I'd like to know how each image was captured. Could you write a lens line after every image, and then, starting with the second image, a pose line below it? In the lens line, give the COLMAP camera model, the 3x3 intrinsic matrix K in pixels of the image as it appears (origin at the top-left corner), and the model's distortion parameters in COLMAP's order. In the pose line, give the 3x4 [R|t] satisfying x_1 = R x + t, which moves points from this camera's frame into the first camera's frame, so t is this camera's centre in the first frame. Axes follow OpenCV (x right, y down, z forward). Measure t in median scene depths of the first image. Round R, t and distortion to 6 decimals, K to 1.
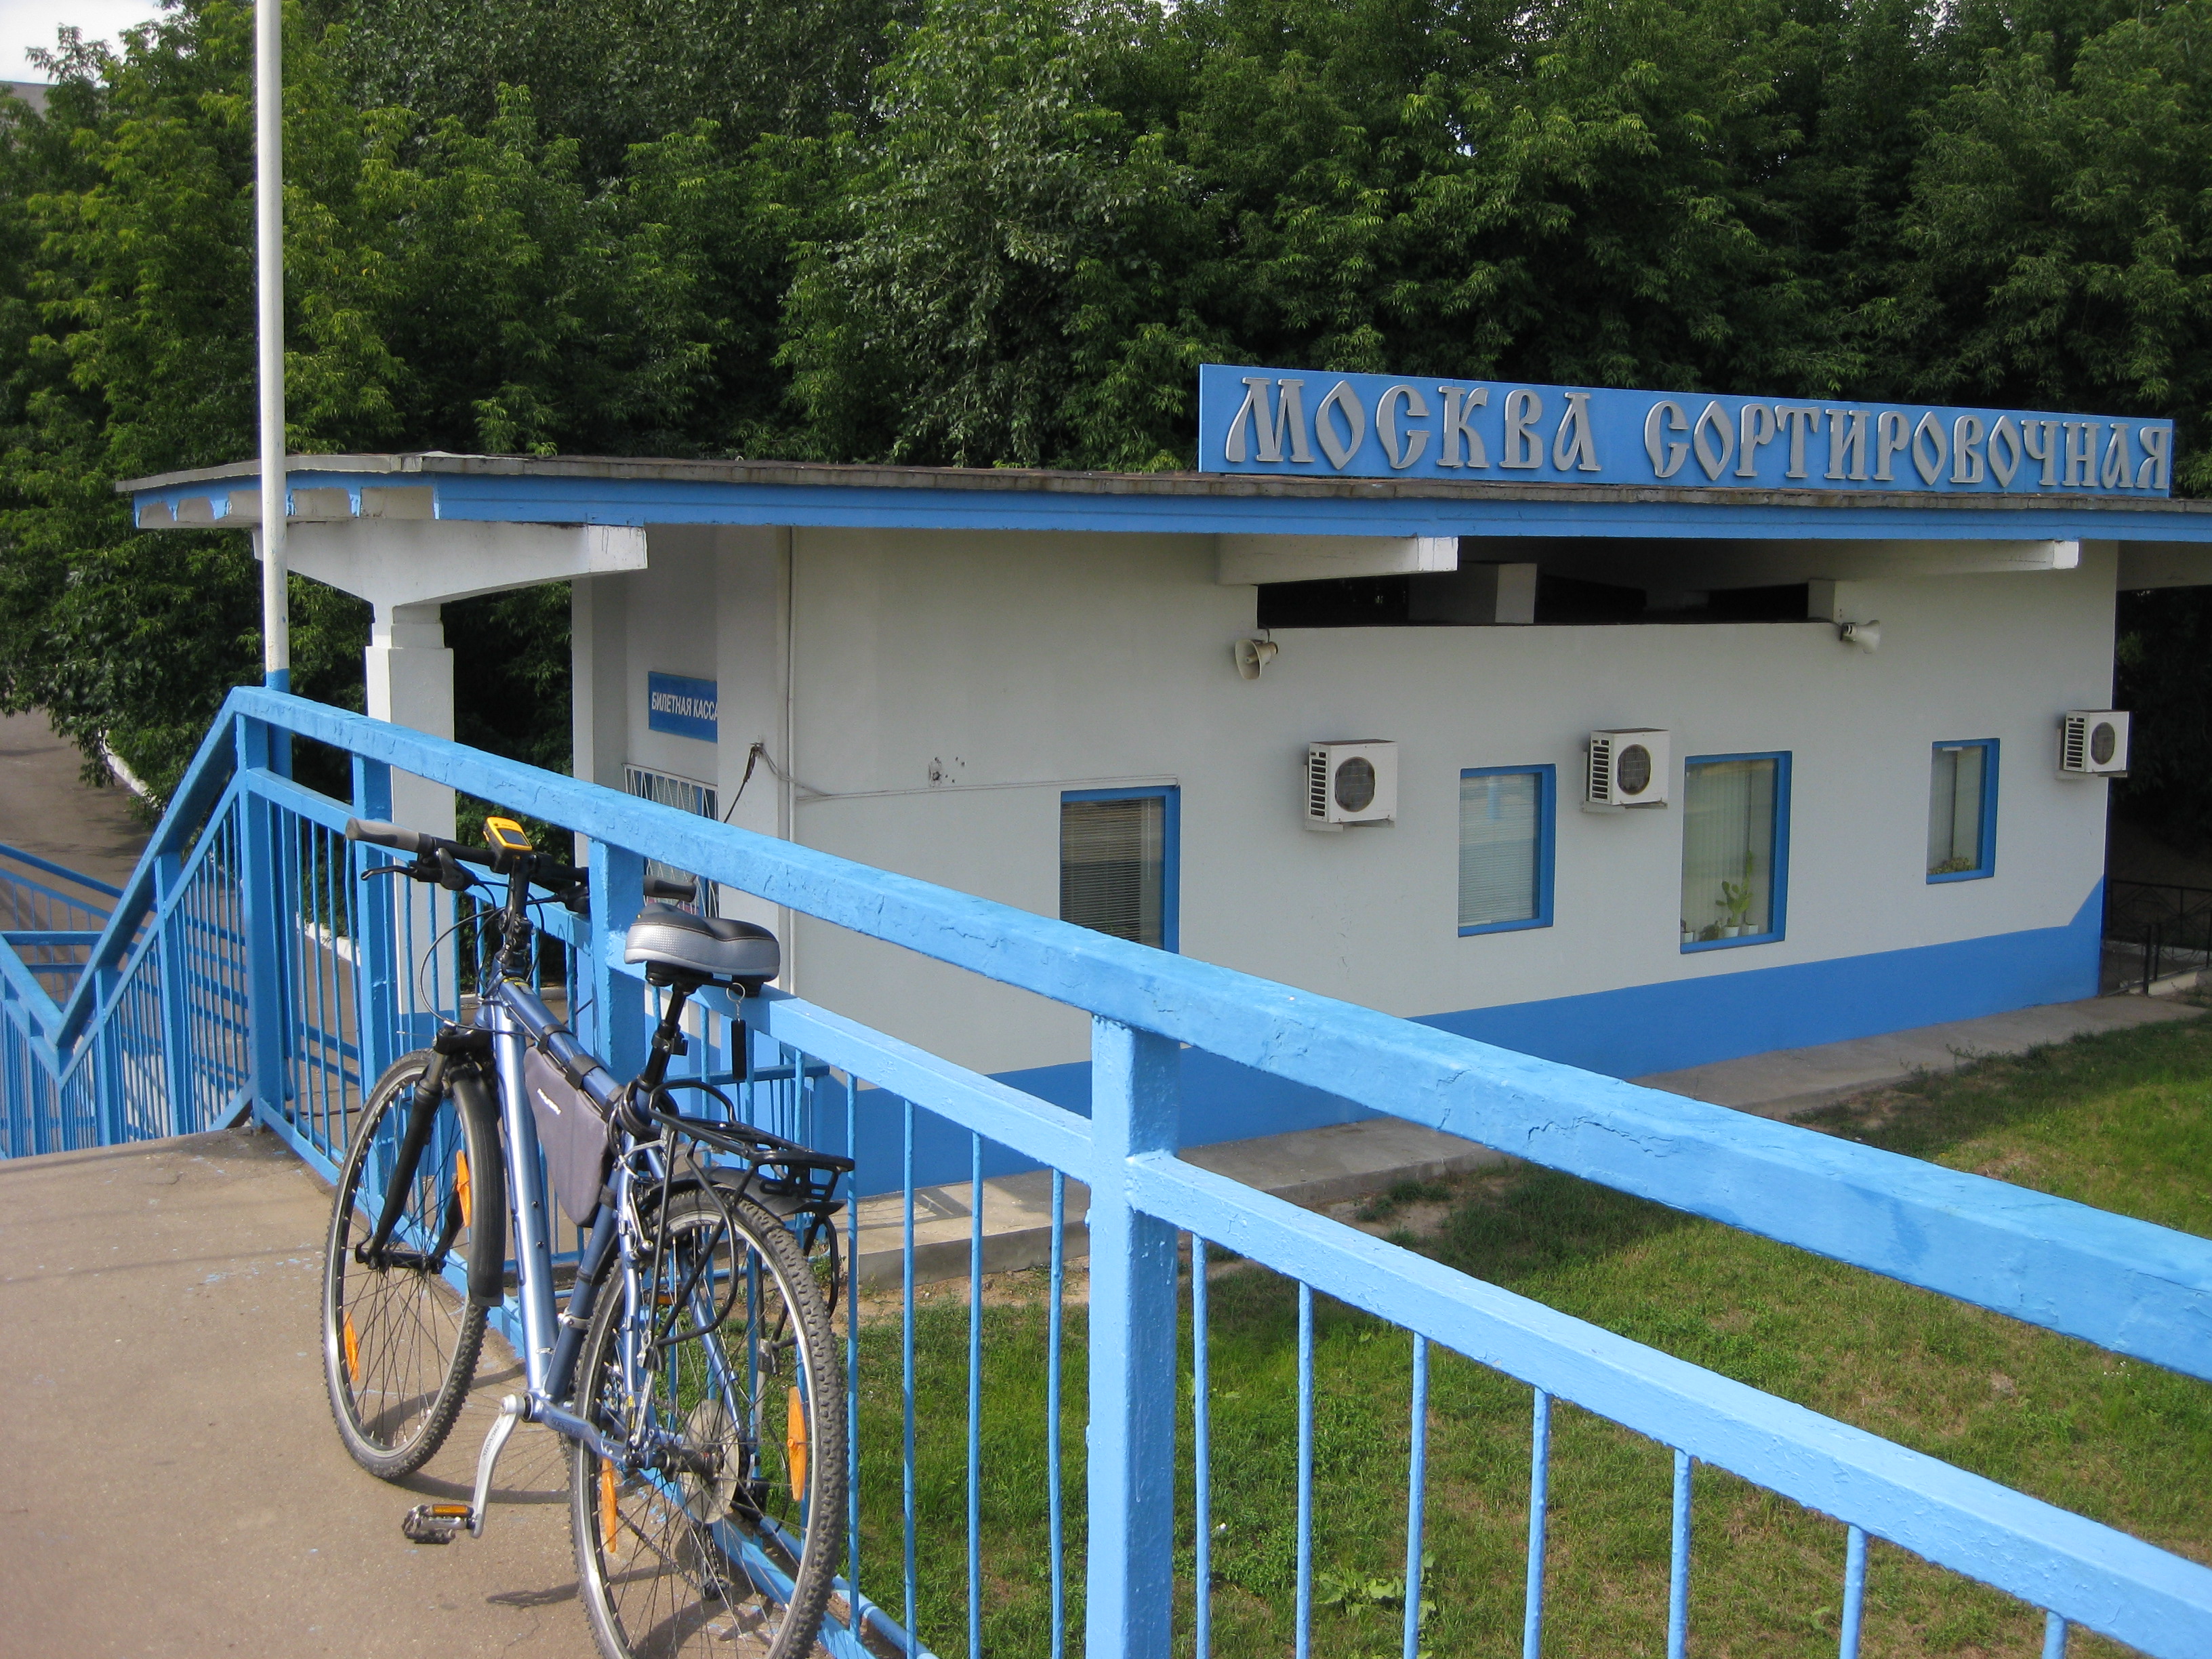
lens RADIAL K [[2406.9, 0, 1107.2], [0, 2406.9, 824.0], [0, 0, 1]] dist [-0.107035, 0.000000]
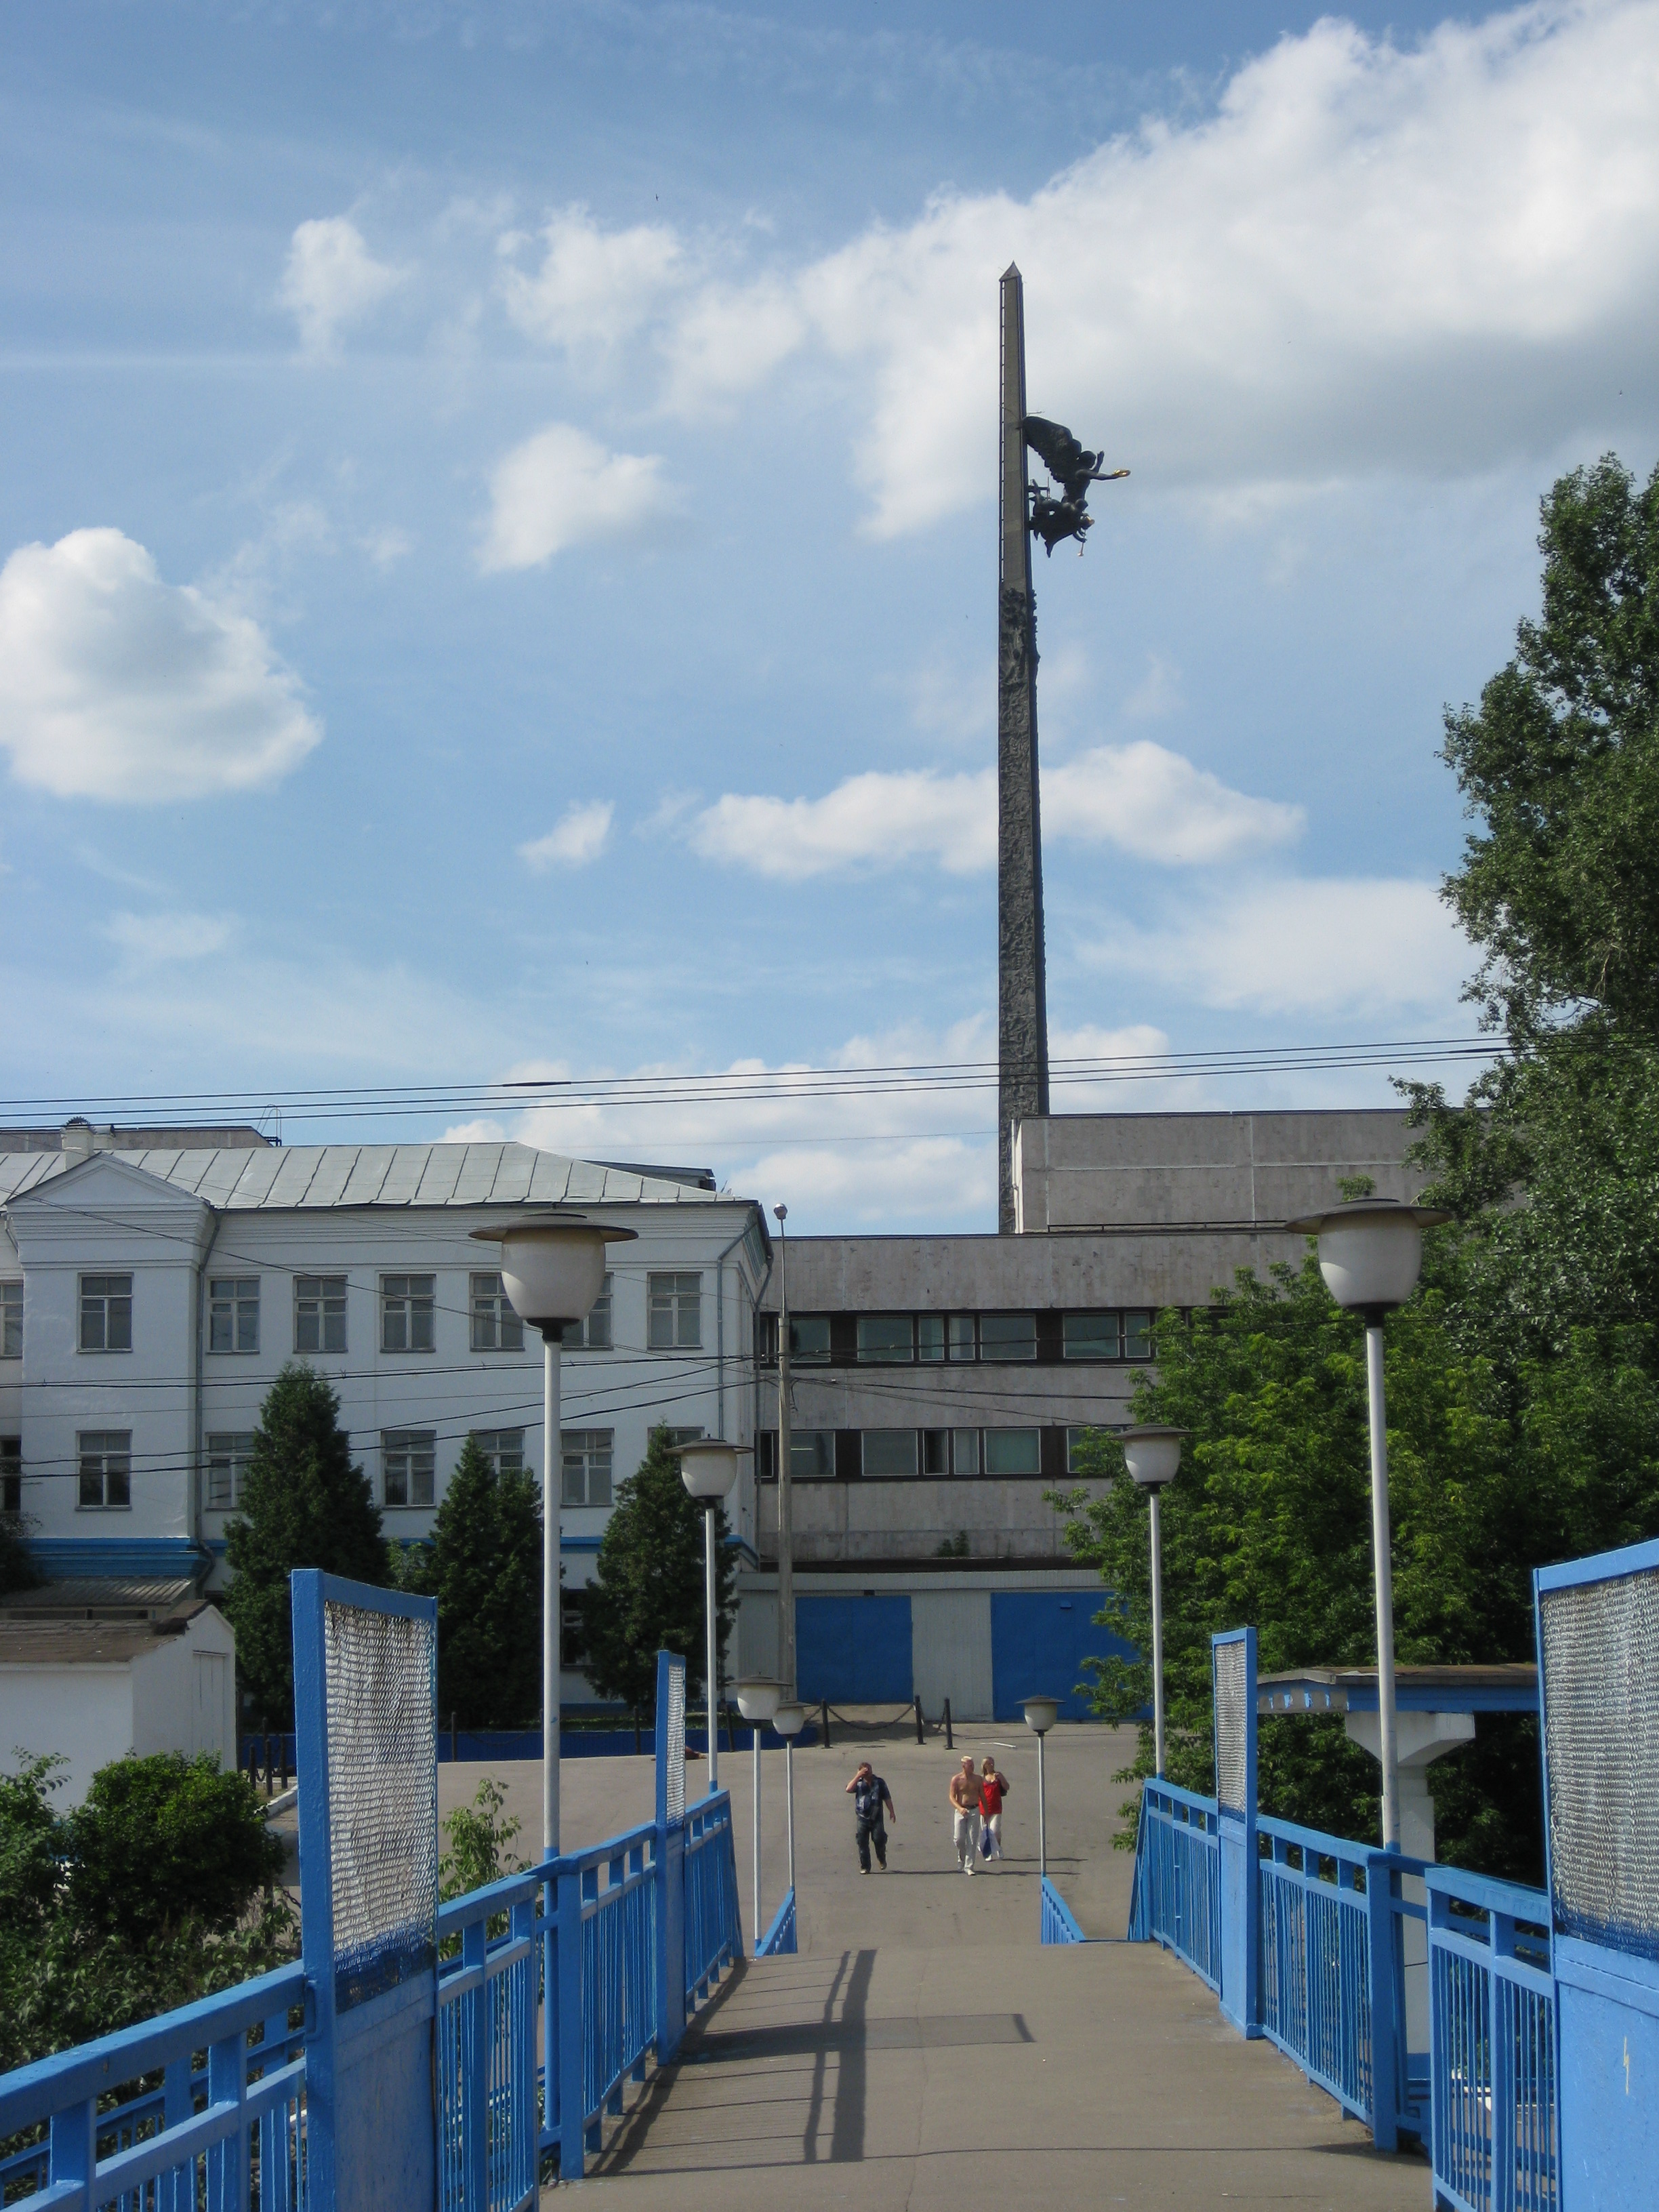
lens RADIAL K [[4512.7, 0, 828.9], [0, 4512.7, 1106.1], [0, 0, 1]] dist [0.064073, 0.000000]
pose [[0.847039, -0.090623, -0.523749, 0.660828], [-0.041752, 0.970970, -0.235529, 0.134635], [0.529889, 0.221369, 0.818666, -1.136675]]
